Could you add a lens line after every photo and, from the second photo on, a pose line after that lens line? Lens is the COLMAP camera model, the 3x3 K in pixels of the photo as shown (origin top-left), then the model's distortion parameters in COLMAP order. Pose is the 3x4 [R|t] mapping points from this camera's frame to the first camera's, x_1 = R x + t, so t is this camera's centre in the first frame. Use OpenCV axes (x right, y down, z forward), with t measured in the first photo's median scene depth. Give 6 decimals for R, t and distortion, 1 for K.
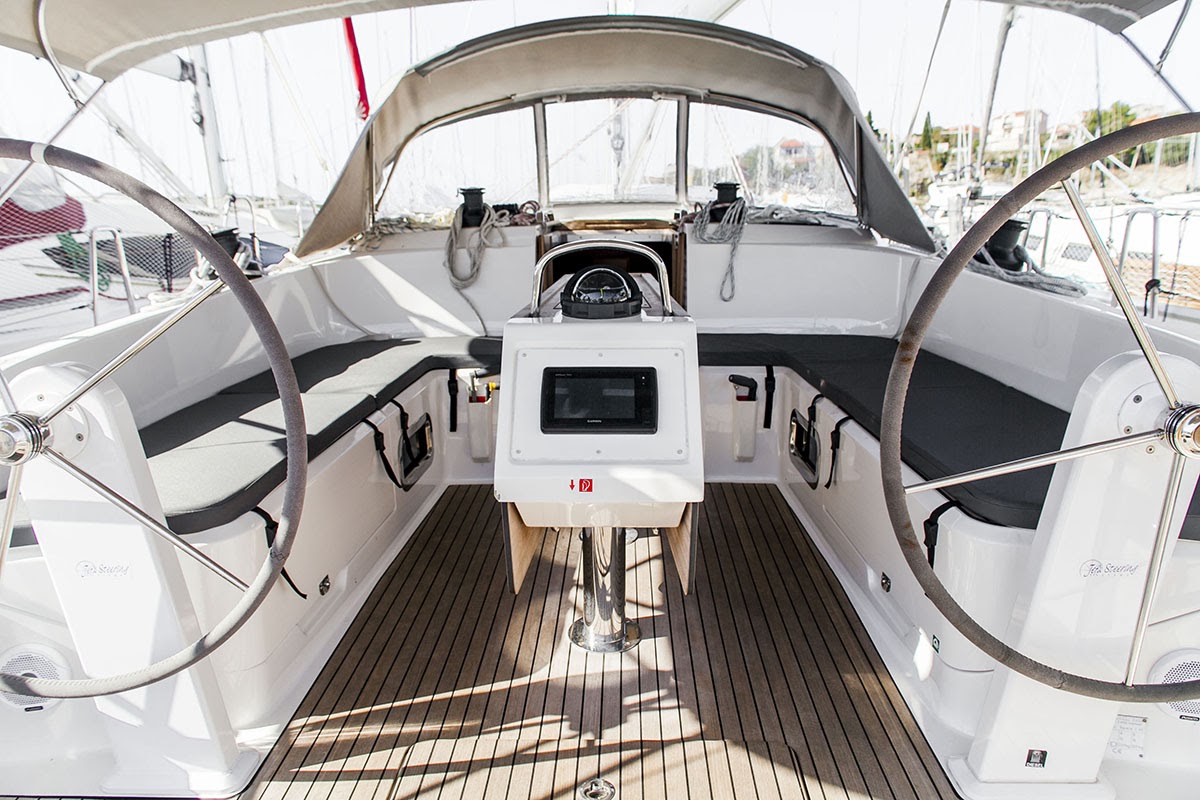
lens RADIAL K [[810.5, 0, 611.7], [0, 810.5, 403.7], [0, 0, 1]] dist [0.007255, -0.000964]
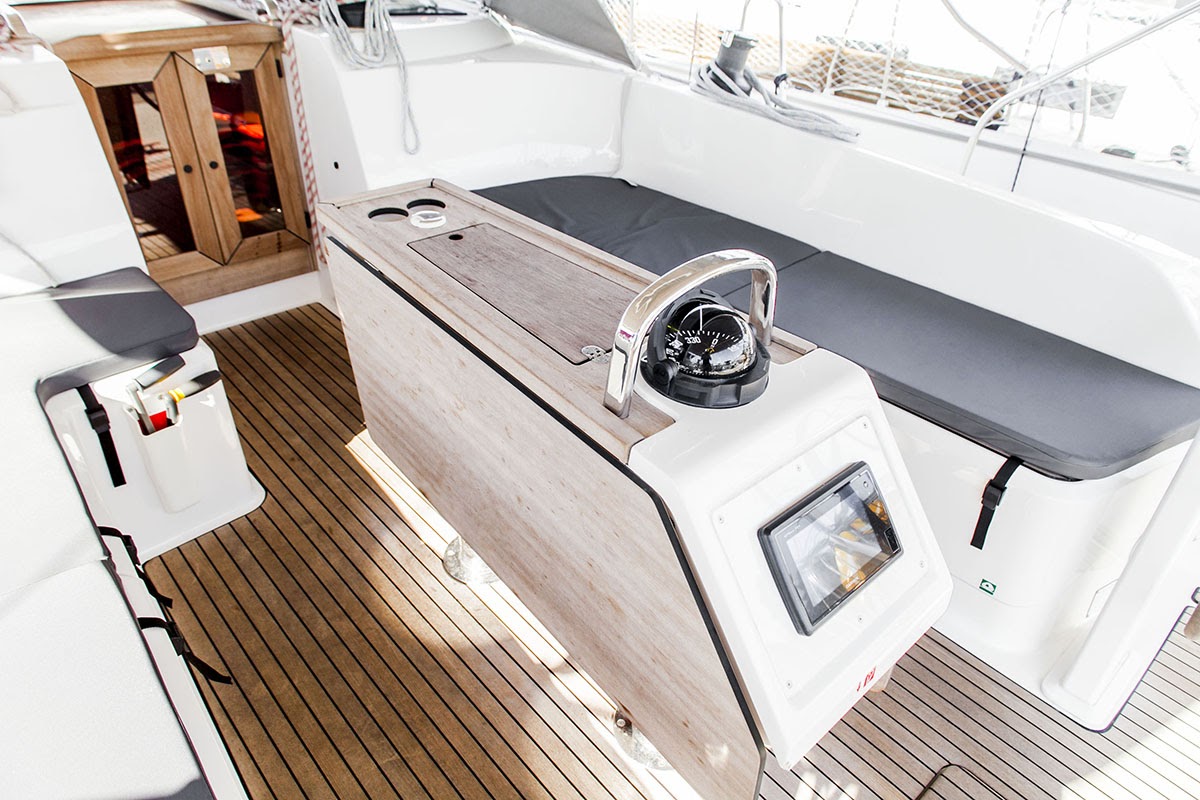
lens RADIAL K [[804.2, 0, 602.9], [0, 804.2, 397.1], [0, 0, 1]] dist [0.007829, -0.001677]
pose [[0.728141, -0.339876, 0.595226, -0.199173], [0.115121, 0.916707, 0.382616, -0.153667], [-0.675690, -0.210076, 0.706619, 0.273926]]
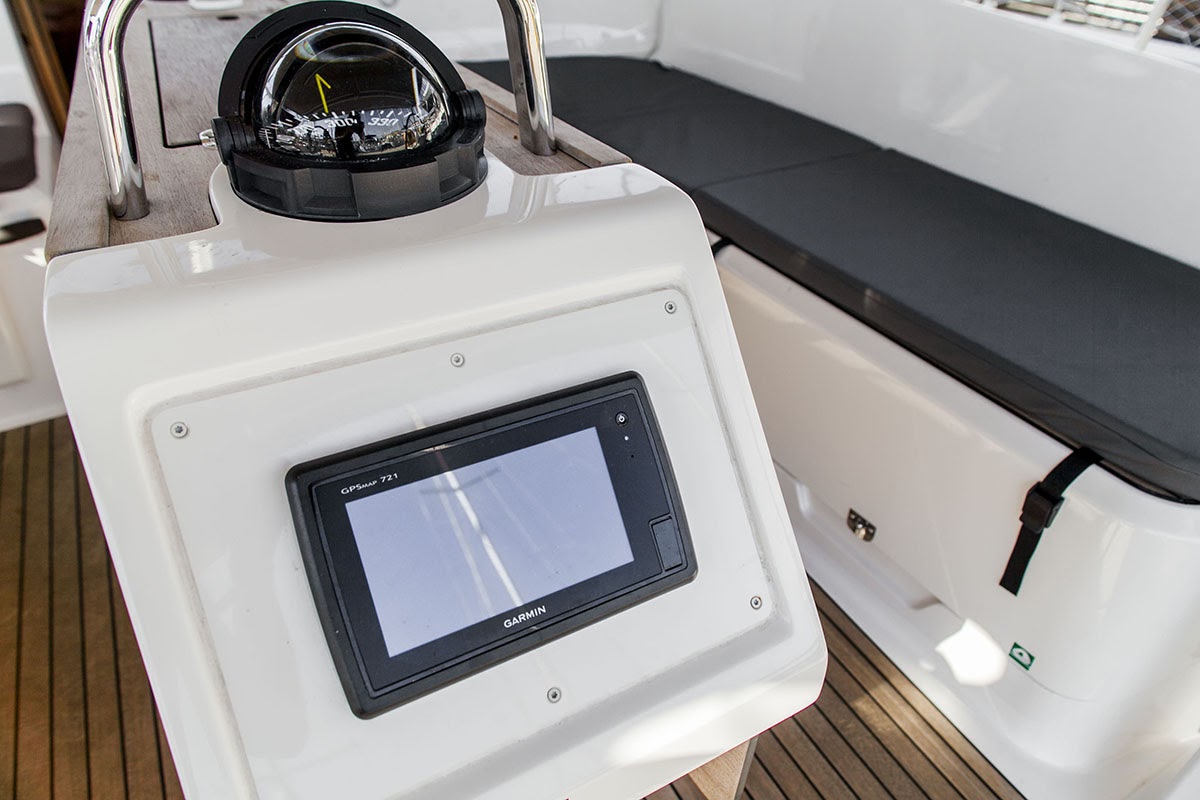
lens RADIAL K [[788.4, 0, 600.0], [0, 788.4, 400.0], [0, 0, 1]] dist [0.009627, 0.004458]
pose [[0.864835, -0.262552, 0.427934, -0.041211], [0.082204, 0.914910, 0.395198, -0.066529], [-0.495281, -0.306603, 0.812829, 0.299614]]
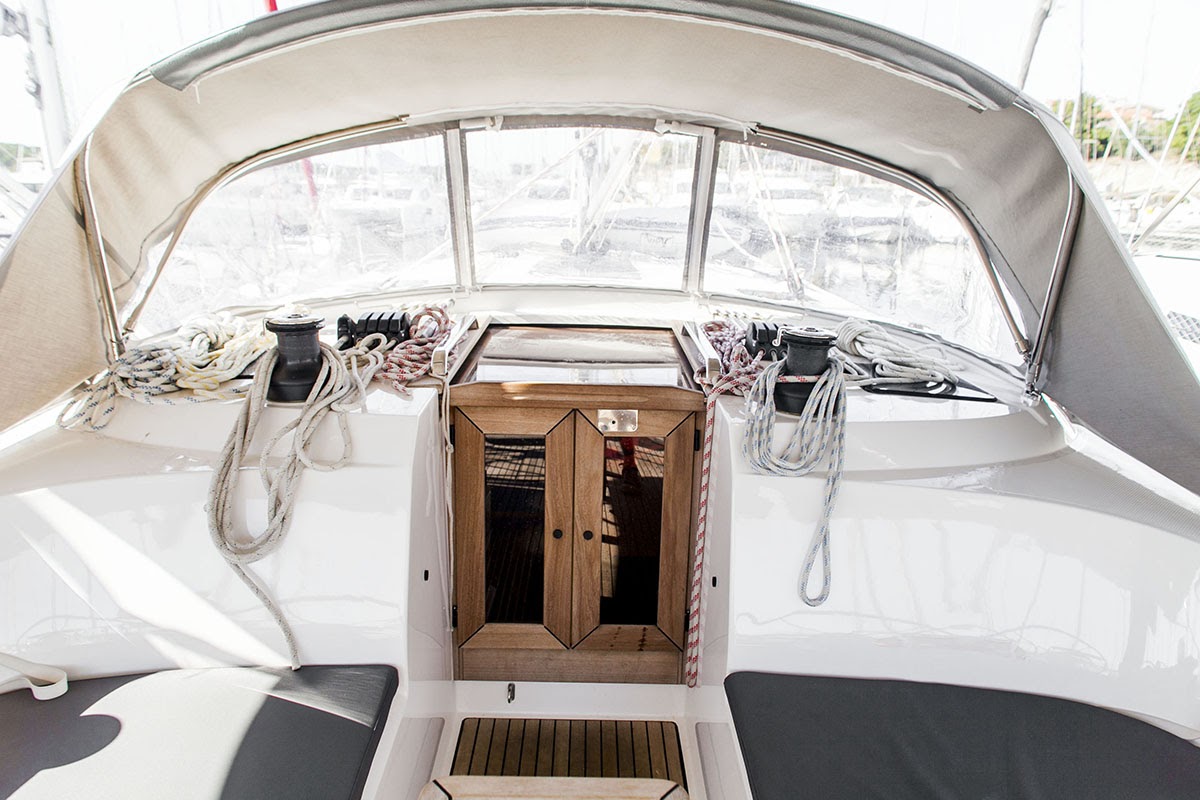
lens RADIAL K [[804.2, 0, 602.9], [0, 804.2, 397.1], [0, 0, 1]] dist [0.007829, -0.001677]
pose [[0.998638, 0.033008, 0.040410, -0.002889], [-0.034319, 0.998892, 0.032191, -0.216283], [-0.039302, -0.033534, 0.998664, 0.452169]]
